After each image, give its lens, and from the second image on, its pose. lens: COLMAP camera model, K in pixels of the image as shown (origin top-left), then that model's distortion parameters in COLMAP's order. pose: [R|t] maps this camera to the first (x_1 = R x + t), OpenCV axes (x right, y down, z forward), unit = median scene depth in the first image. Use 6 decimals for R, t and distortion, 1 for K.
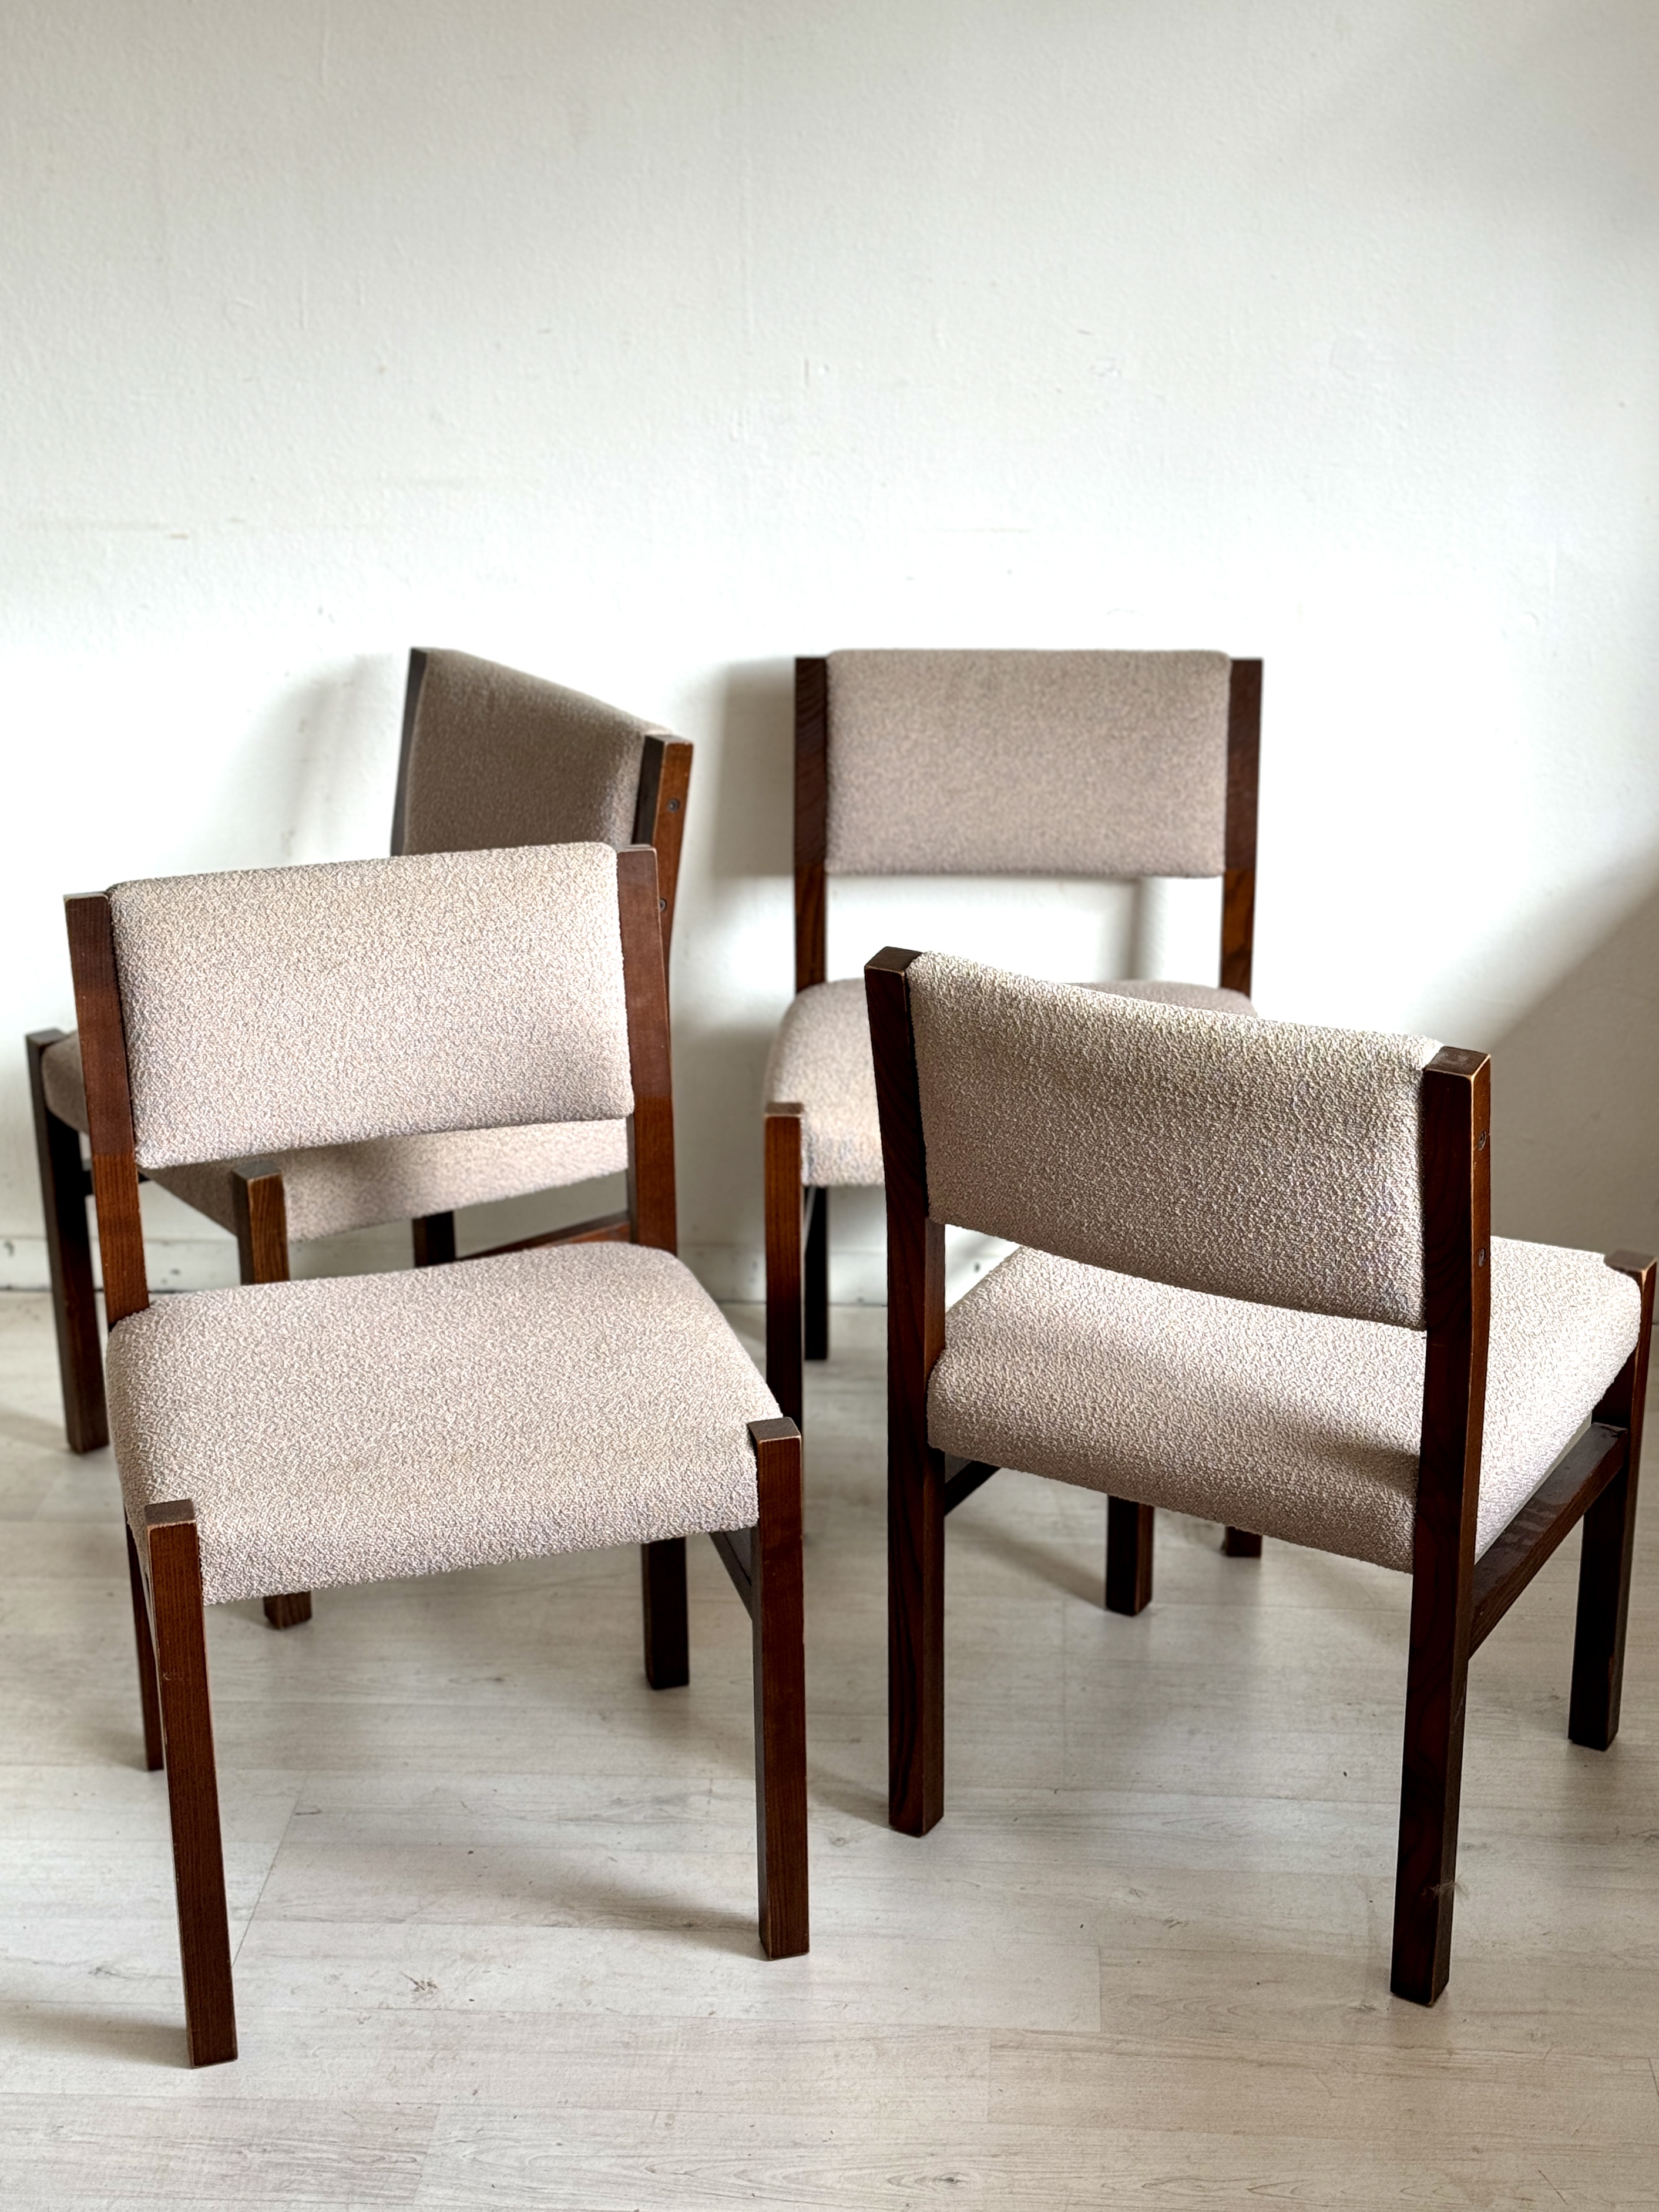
lens RADIAL K [[3236.6, 0, 829.5], [0, 3236.6, 1106.0], [0, 0, 1]] dist [0.162302, -0.200732]
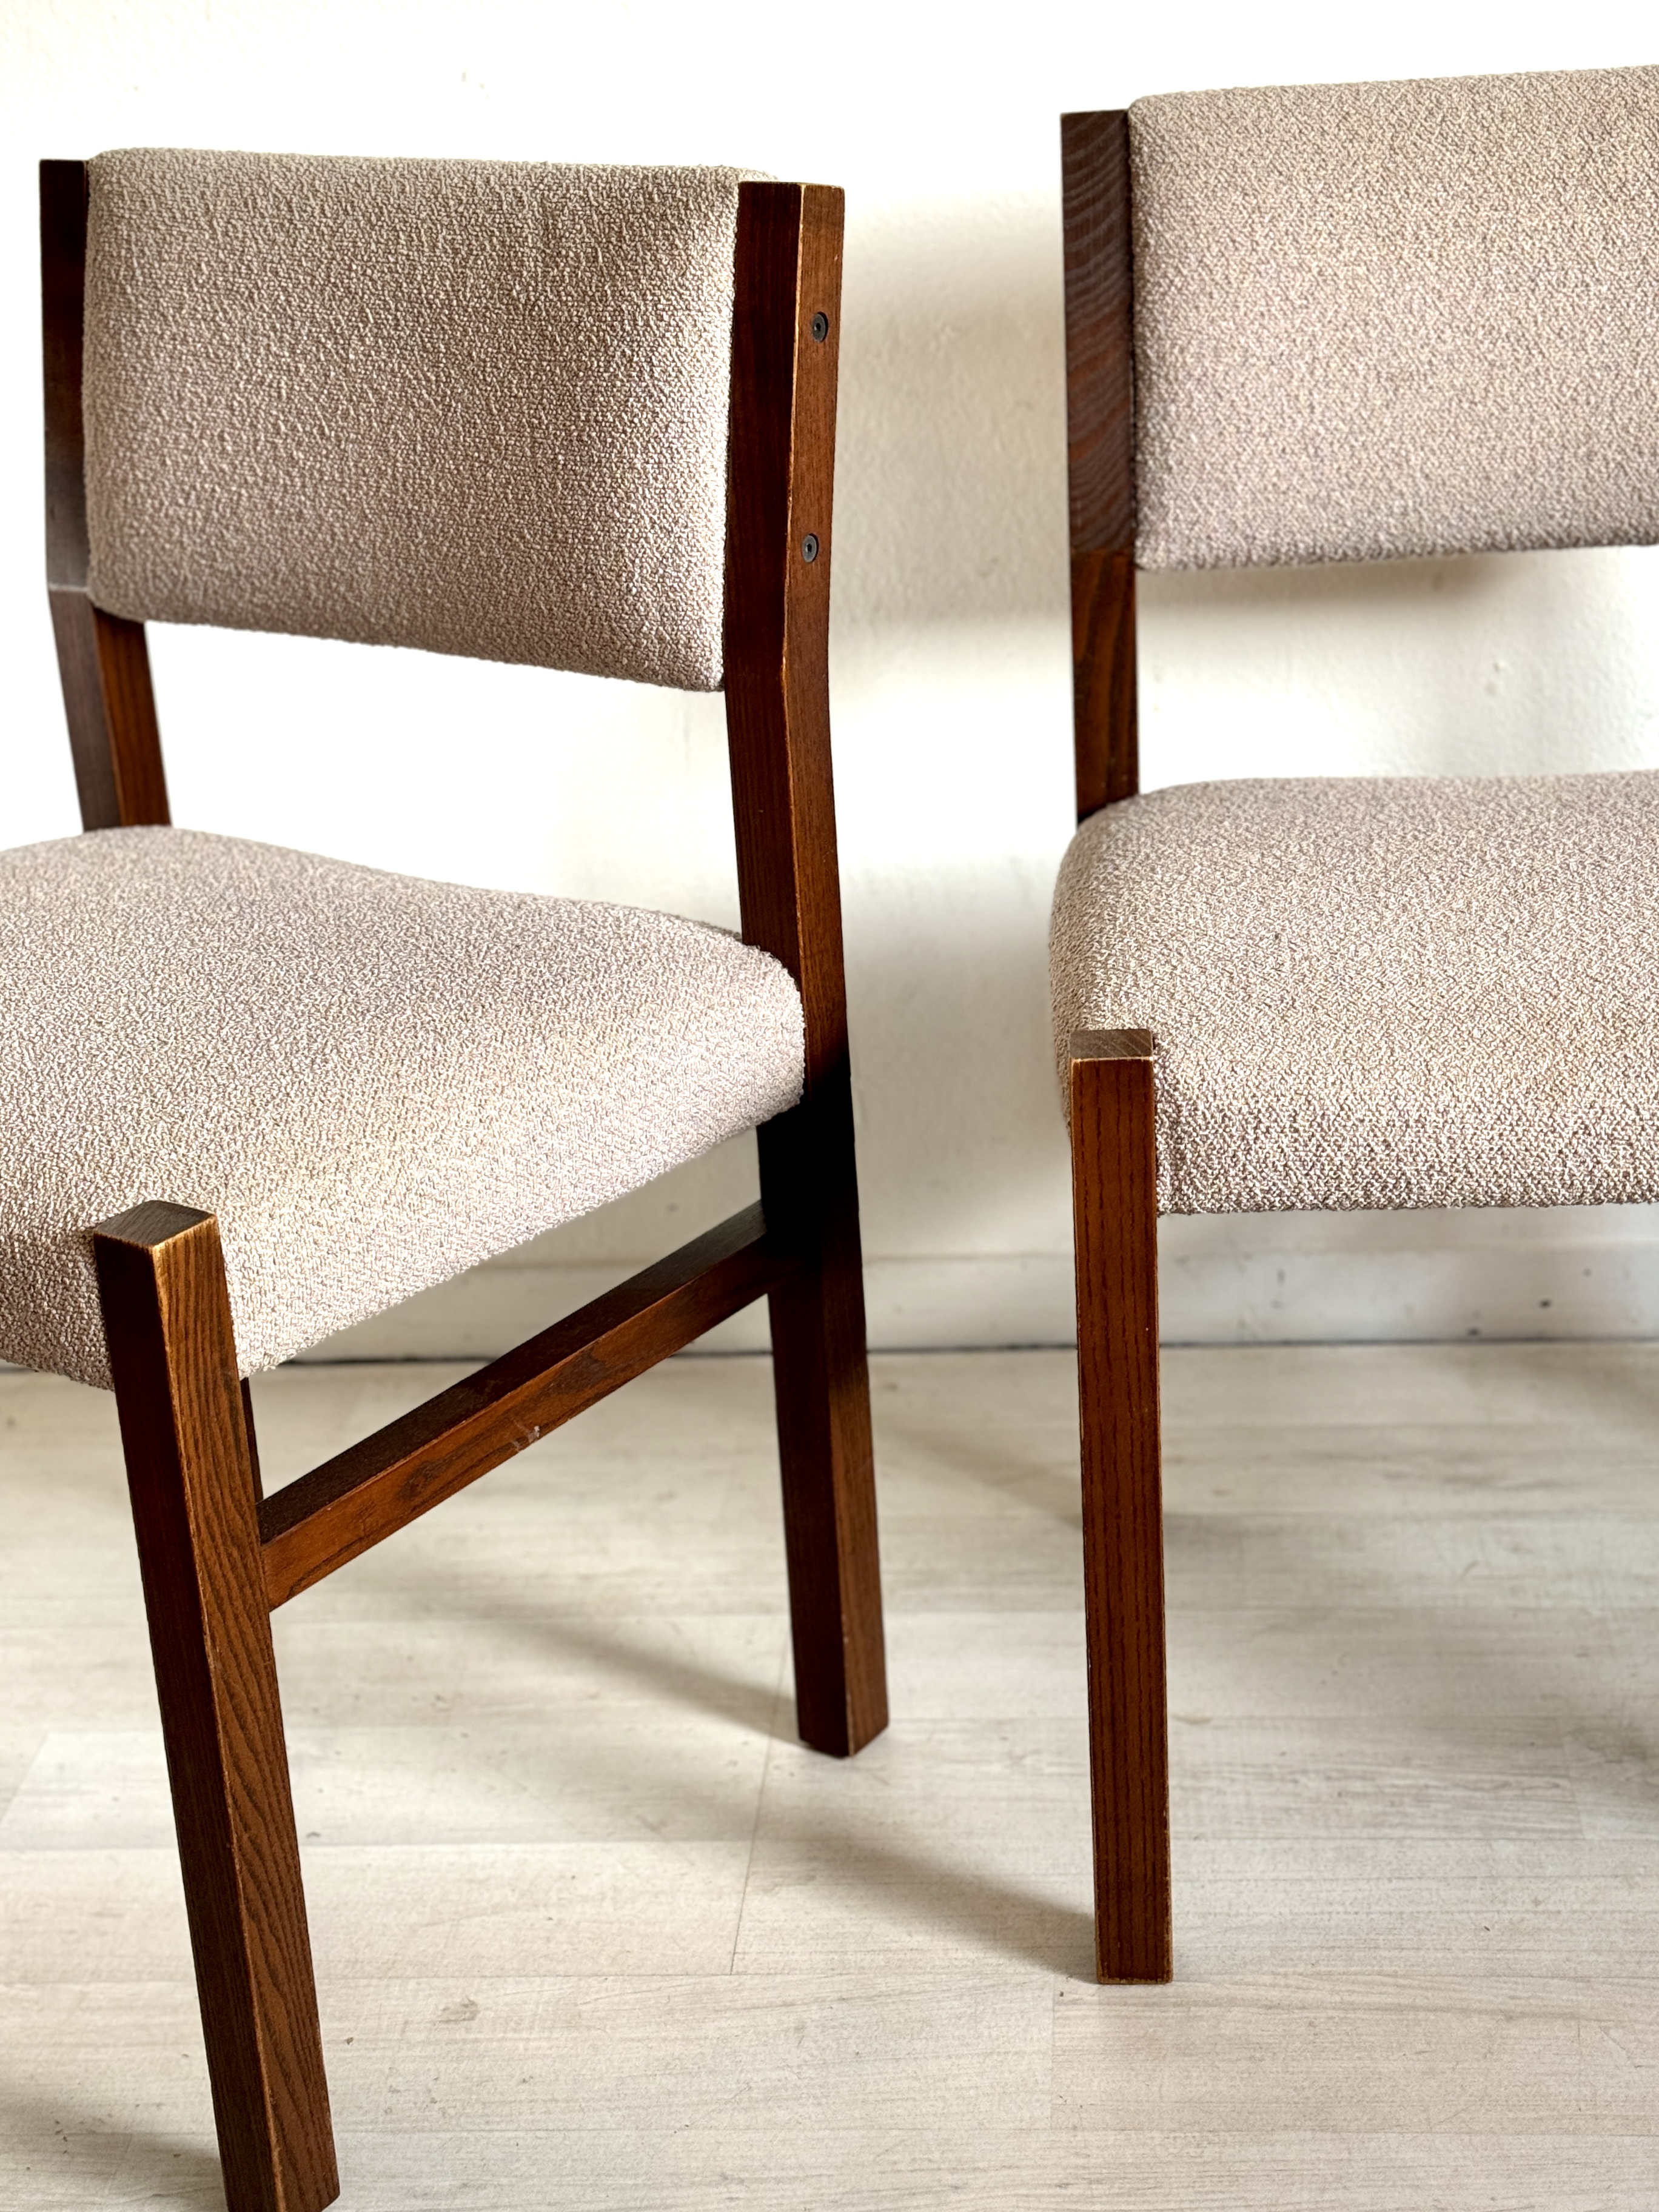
lens RADIAL K [[3236.8, 0, 829.5], [0, 3236.8, 1106.0], [0, 0, 1]] dist [0.162302, -0.200732]
pose [[0.998515, -0.041860, -0.034856, -0.041854], [0.042422, 0.998979, 0.015545, 0.000740], [0.034169, -0.017001, 0.999271, 0.615482]]
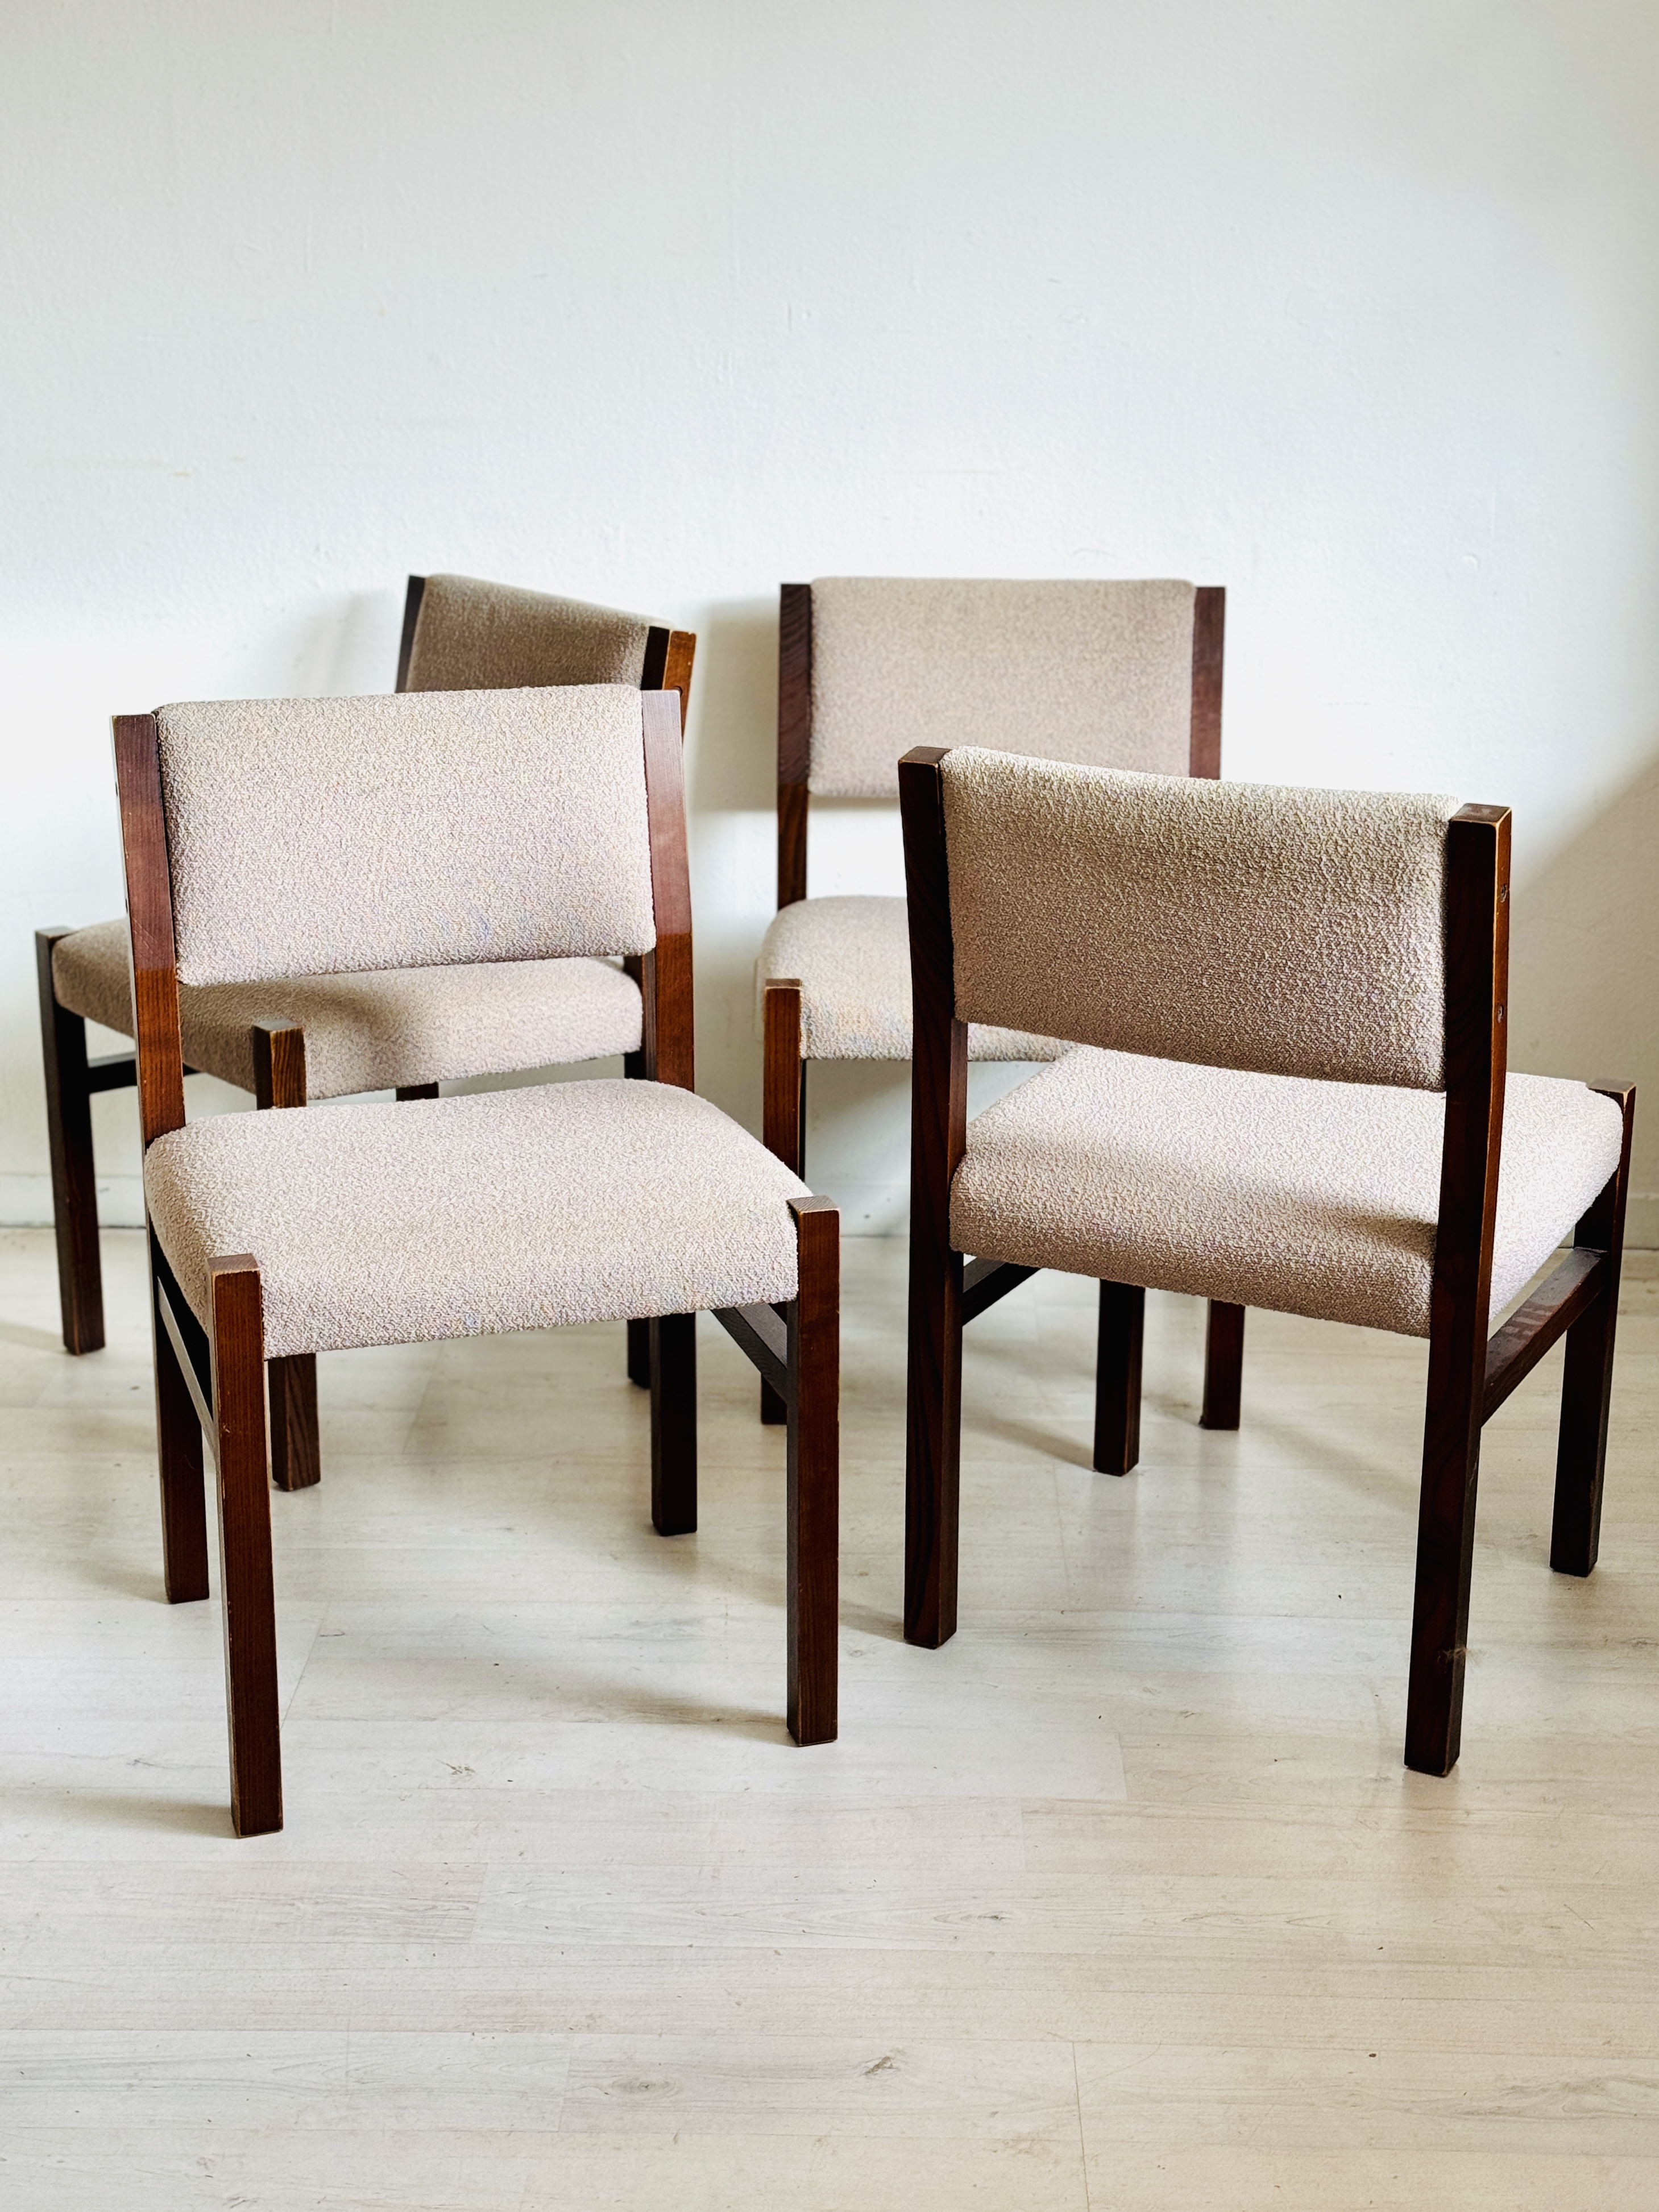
lens RADIAL K [[3131.6, 0, 820.1], [0, 3131.6, 1107.6], [0, 0, 1]] dist [0.151655, -0.157556]
pose [[0.998895, 0.001090, 0.046980, -0.054871], [0.002284, 0.997422, -0.071719, 0.124921], [-0.046937, 0.071747, 0.996318, 0.003796]]
